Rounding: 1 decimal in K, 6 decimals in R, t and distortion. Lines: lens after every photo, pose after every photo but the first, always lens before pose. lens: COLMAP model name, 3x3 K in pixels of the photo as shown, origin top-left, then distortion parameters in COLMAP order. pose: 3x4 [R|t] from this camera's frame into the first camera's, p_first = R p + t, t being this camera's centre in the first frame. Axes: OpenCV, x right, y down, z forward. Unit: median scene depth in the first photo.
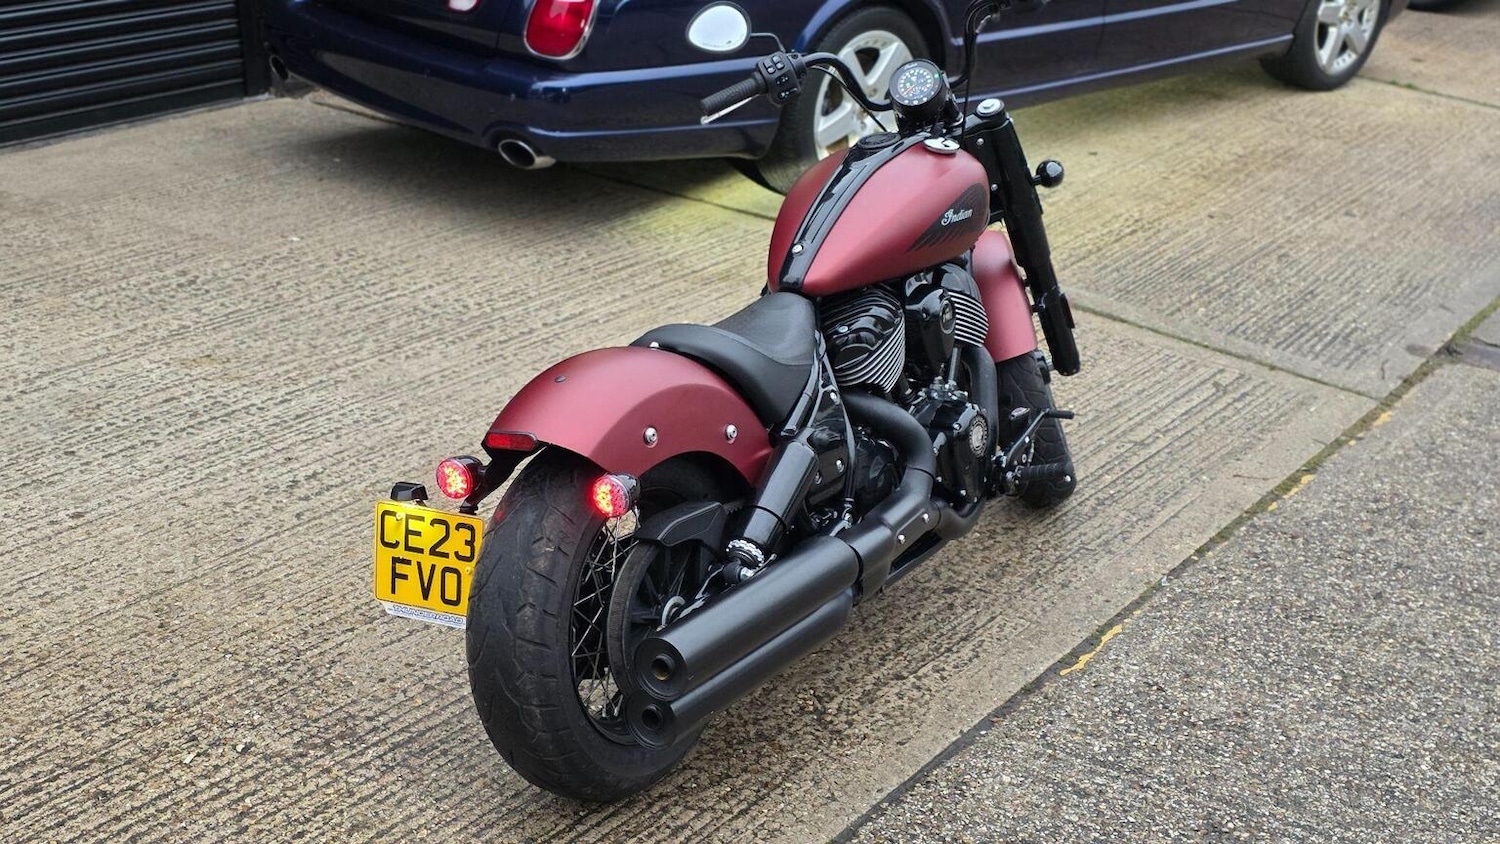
lens RADIAL K [[1991.0, 0, 751.6], [0, 1991.0, 410.4], [0, 0, 1]] dist [0.076921, 0.000000]
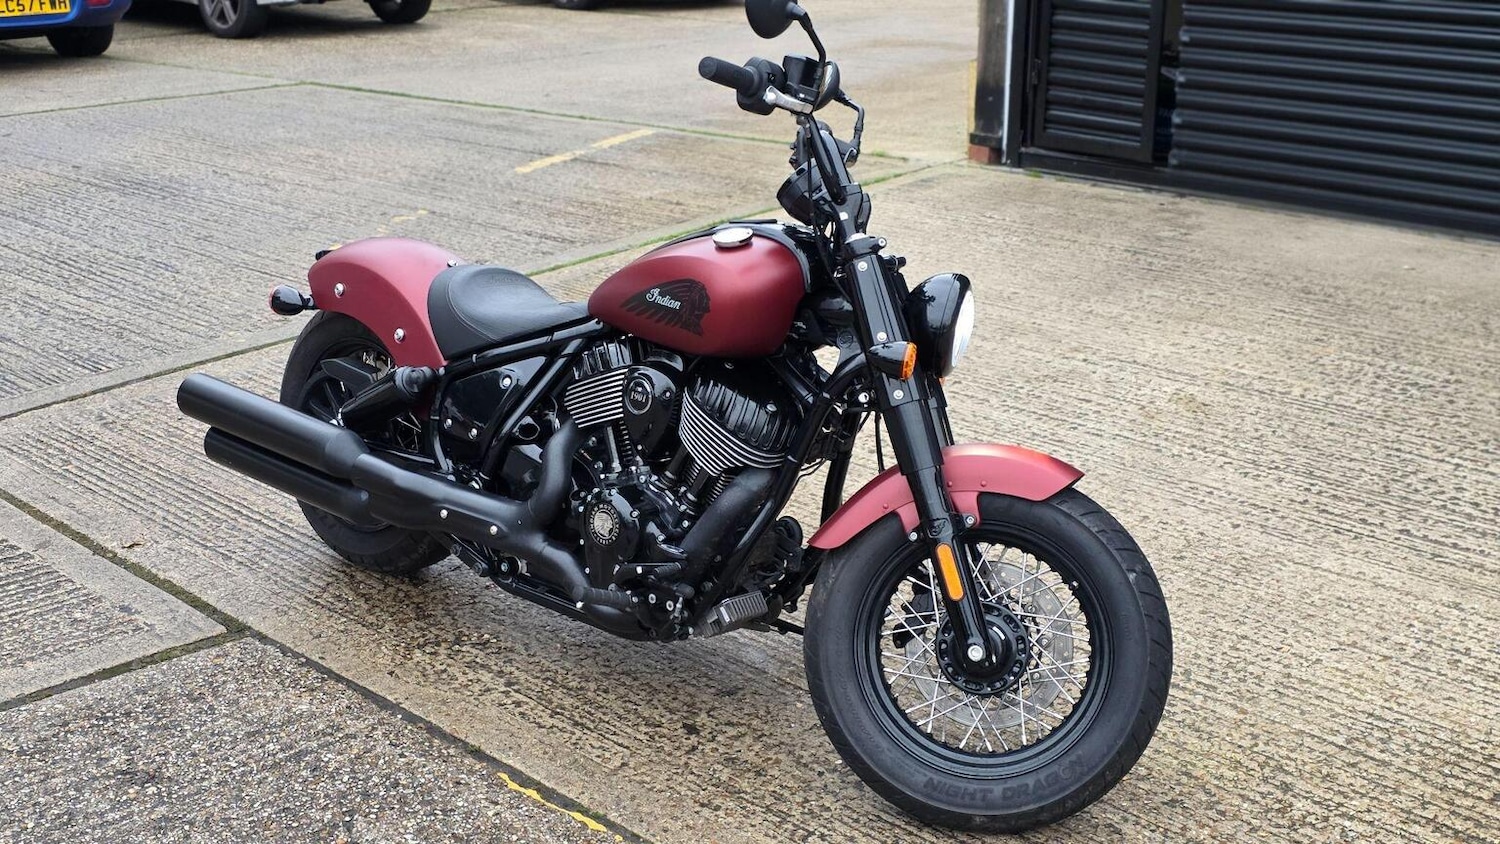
lens RADIAL K [[1991.0, 0, 729.2], [0, 1991.0, 423.7], [0, 0, 1]] dist [0.076921, 0.000000]
pose [[-0.174032, 0.280324, -0.943998, 1.110170], [-0.338594, 0.883143, 0.324675, -0.402033], [0.924698, 0.376135, -0.058779, 1.247177]]
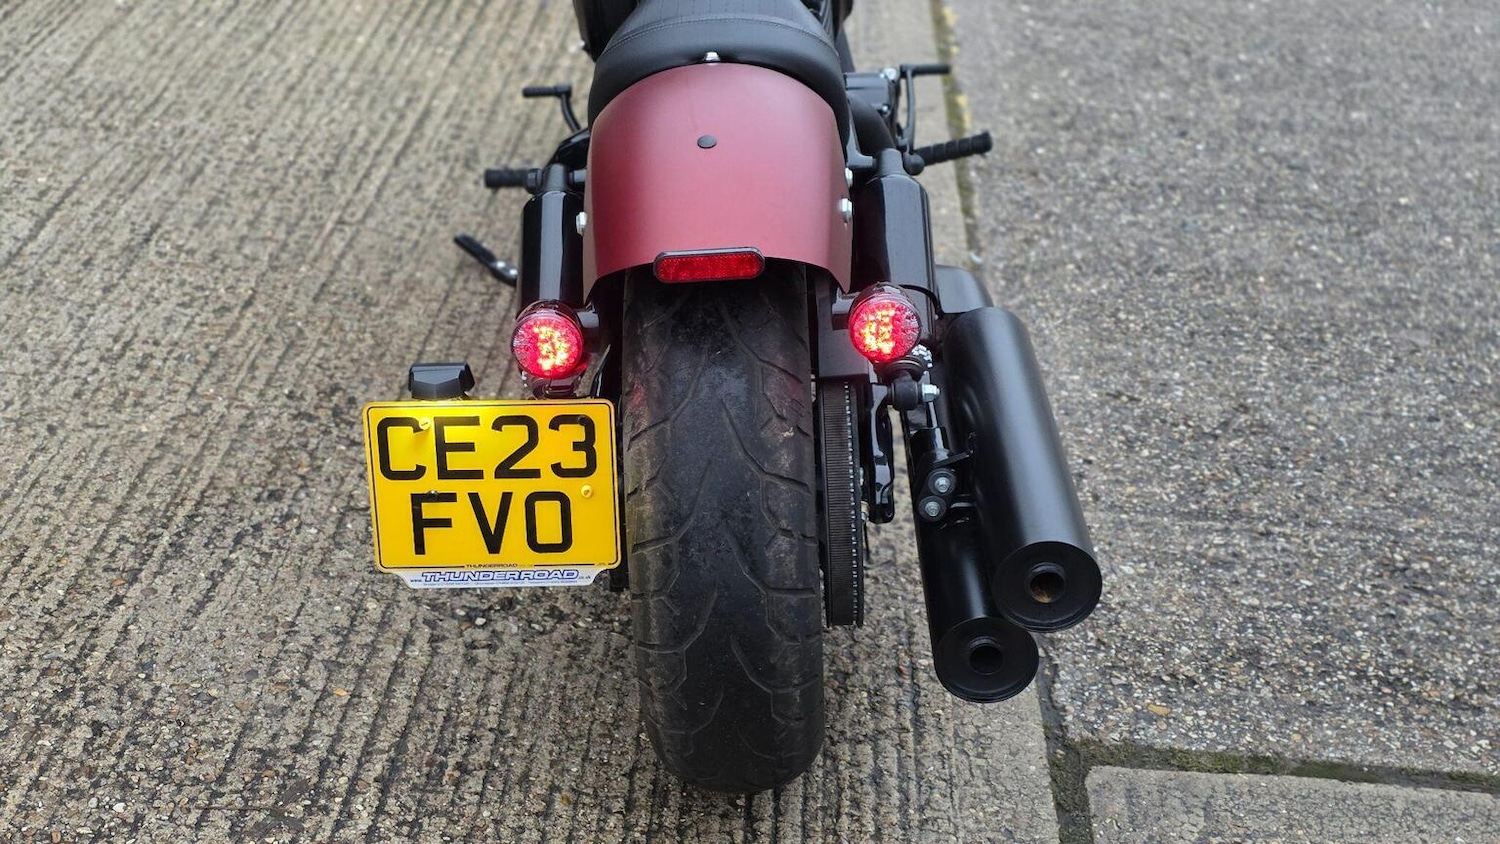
lens RADIAL K [[1991.0, 0, 727.1], [0, 1991.0, 411.4], [0, 0, 1]] dist [0.076921, 0.000000]
pose [[0.853065, -0.219656, 0.473320, -0.352314], [0.123233, 0.966231, 0.226299, -0.064933], [-0.507044, -0.134719, 0.851327, 0.449657]]
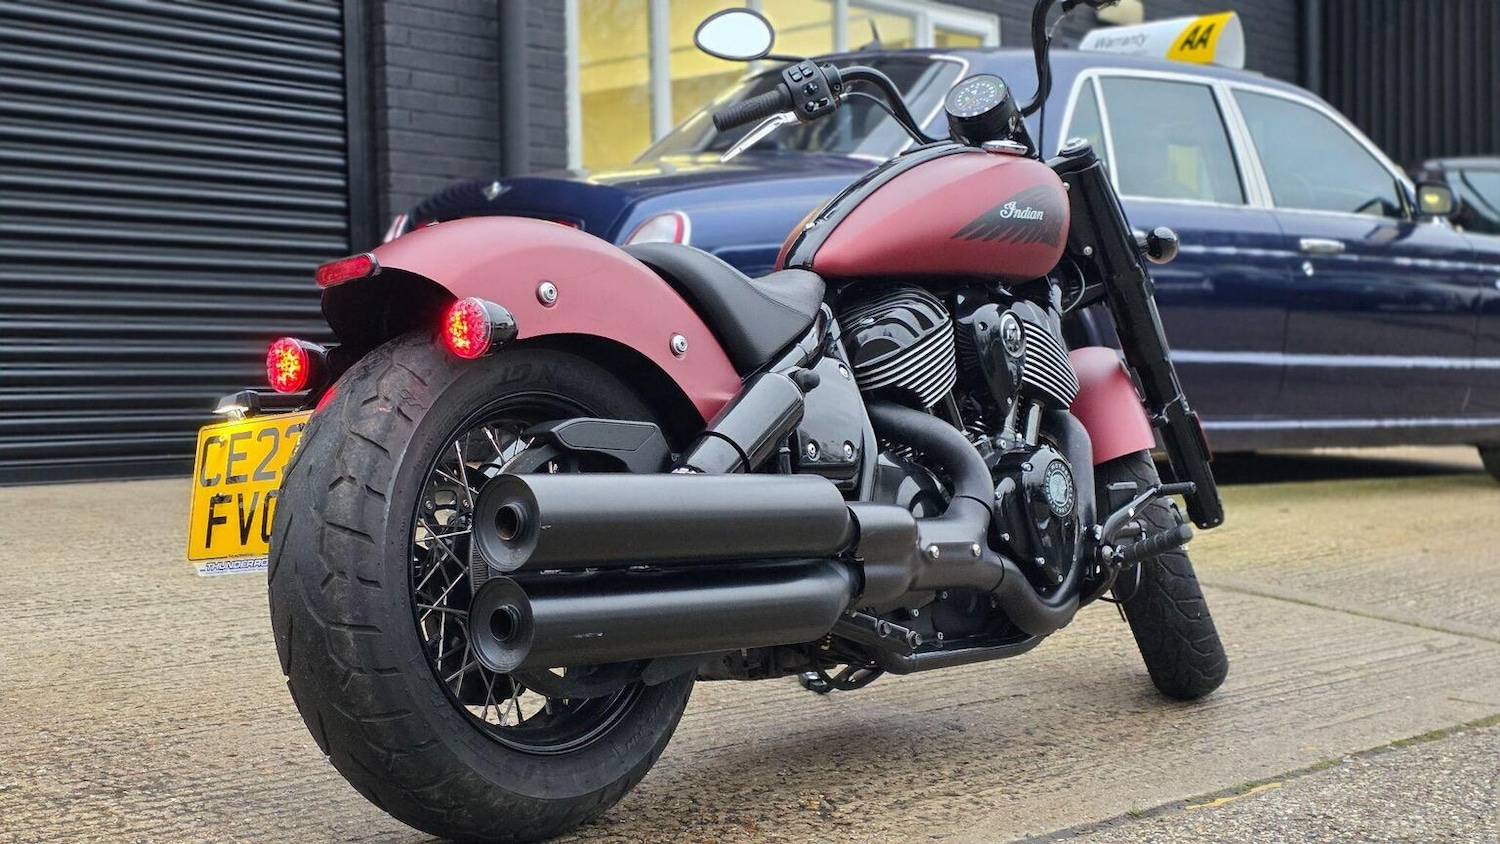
lens RADIAL K [[1991.0, 0, 741.5], [0, 1991.0, 434.7], [0, 0, 1]] dist [0.076921, 0.000000]
pose [[0.992050, -0.016500, -0.124756, 0.101651], [-0.023757, 0.948984, -0.314428, 0.266596], [0.123580, 0.314892, 0.941048, 0.308360]]
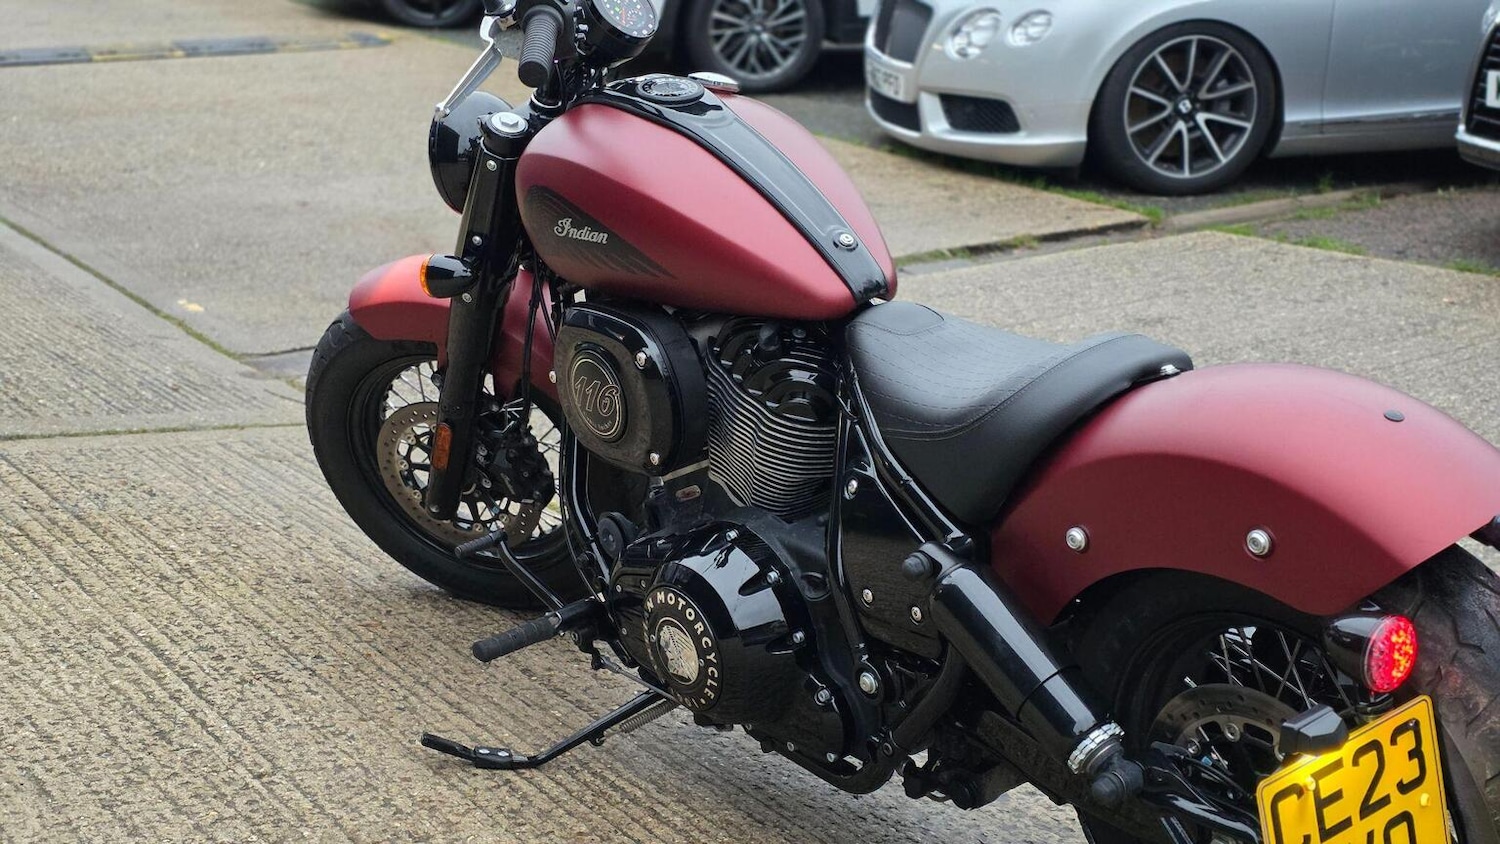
lens RADIAL K [[1991.0, 0, 733.0], [0, 1991.0, 376.1], [0, 0, 1]] dist [0.076921, 0.000000]
pose [[0.343676, -0.254122, 0.904051, -0.631291], [0.311219, 0.939108, 0.145666, -0.157346], [-0.886019, 0.231296, 0.401837, 0.854723]]
